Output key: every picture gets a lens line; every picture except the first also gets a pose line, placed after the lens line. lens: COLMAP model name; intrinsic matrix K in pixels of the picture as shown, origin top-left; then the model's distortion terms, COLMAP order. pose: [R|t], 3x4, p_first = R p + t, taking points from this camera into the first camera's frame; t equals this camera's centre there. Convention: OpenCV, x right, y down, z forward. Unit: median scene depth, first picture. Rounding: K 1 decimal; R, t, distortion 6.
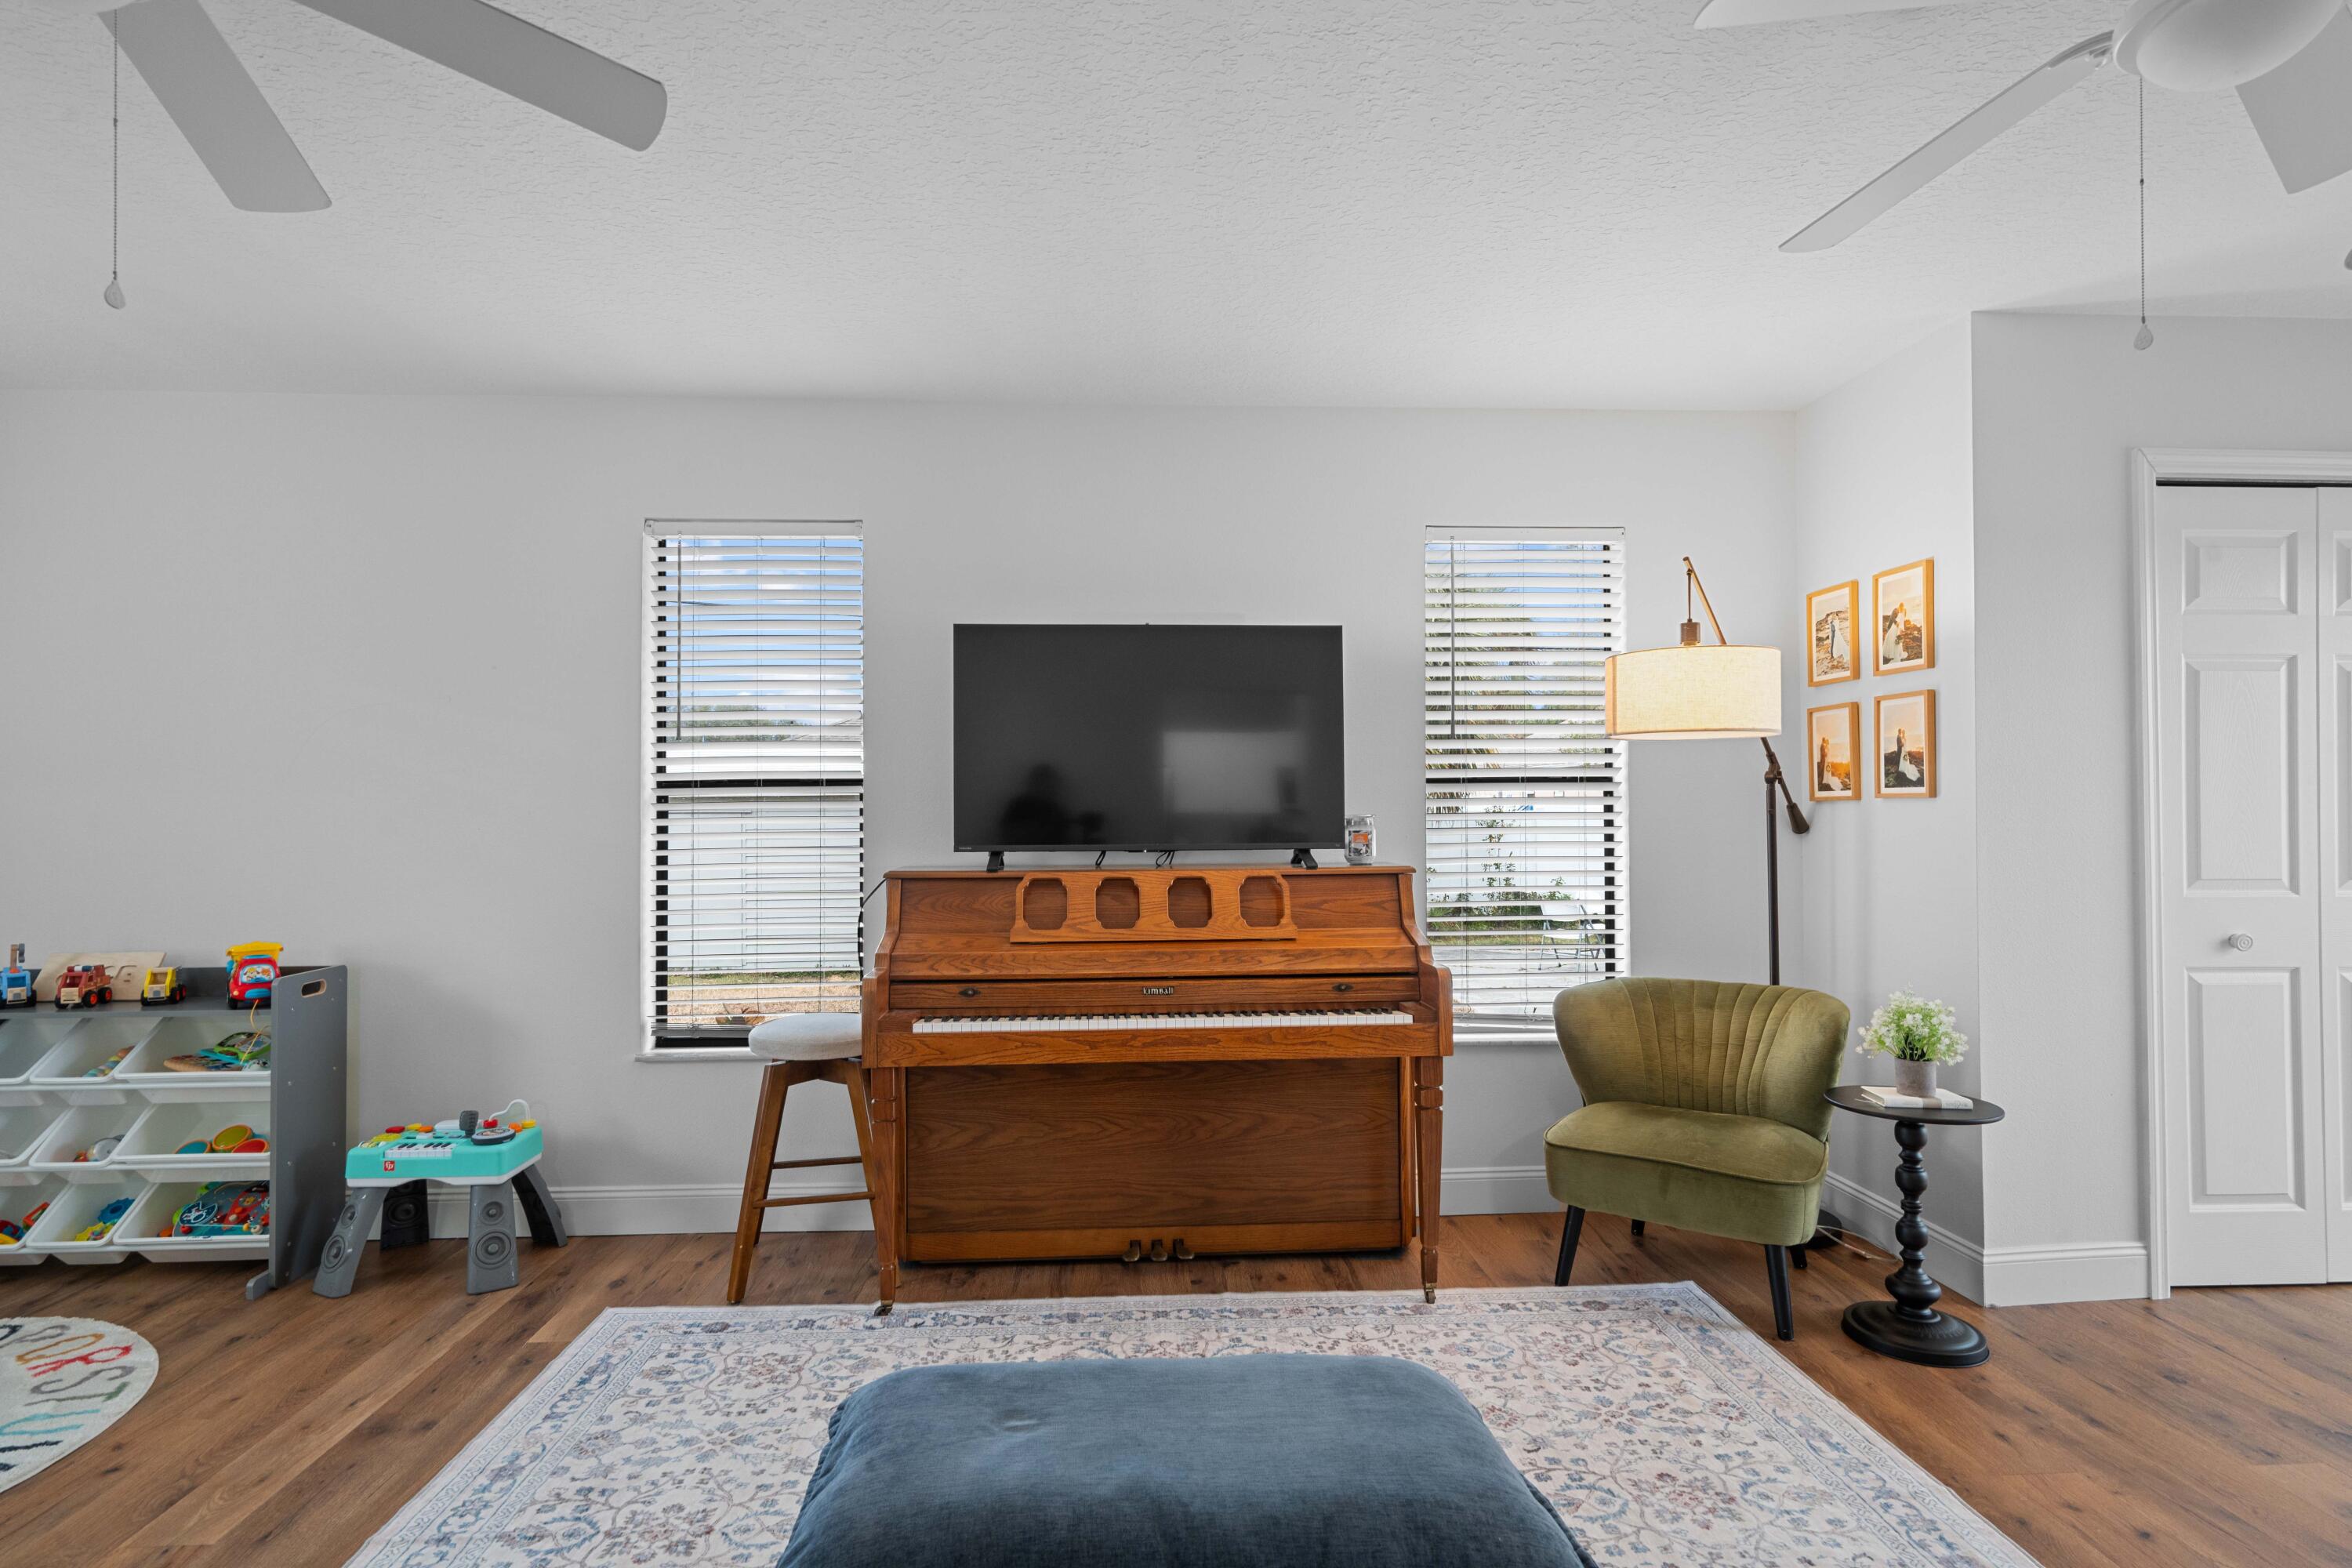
lens RADIAL K [[1158.2, 0, 1168.7], [0, 1158.2, 798.6], [0, 0, 1]] dist [-0.001101, 0.003583]
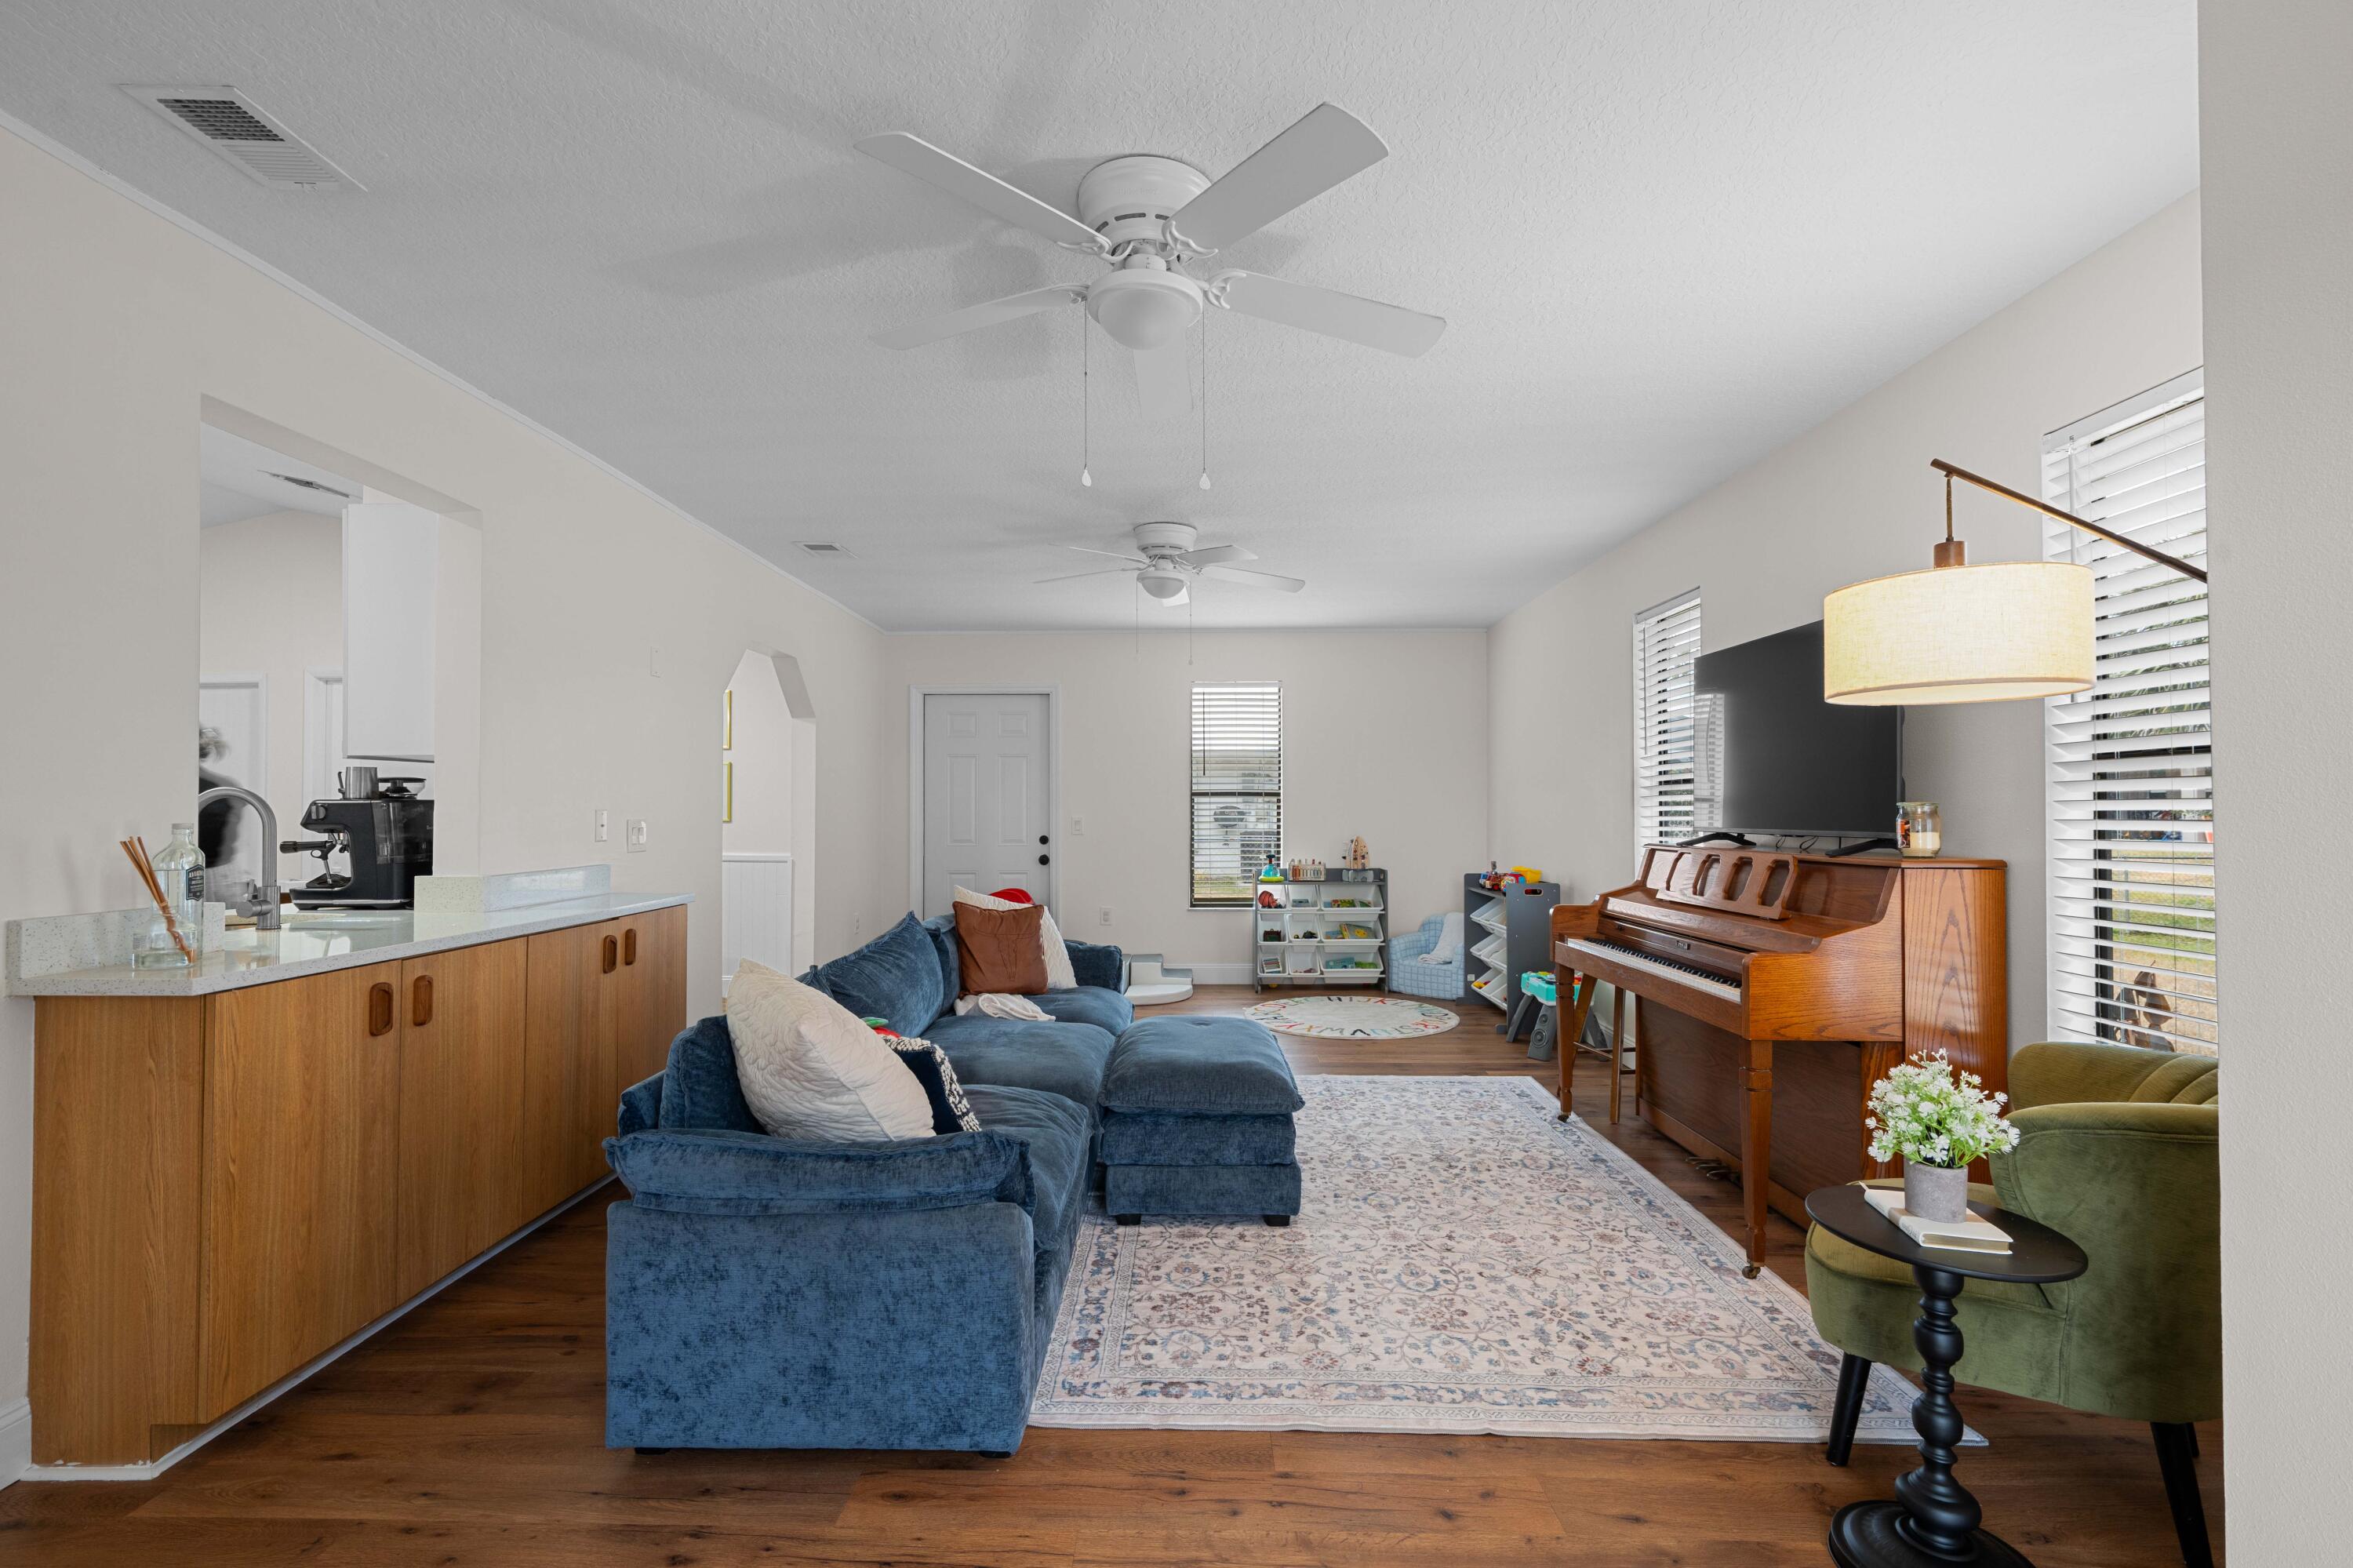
lens RADIAL K [[1056.4, 0, 1164.5], [0, 1056.4, 792.0], [0, 0, 1]] dist [-0.008403, 0.004489]
pose [[-0.076589, -0.013174, -0.996976, 1.145207], [0.017338, 0.999744, -0.014543, 0.009363], [0.996912, -0.018399, -0.076341, 0.536879]]
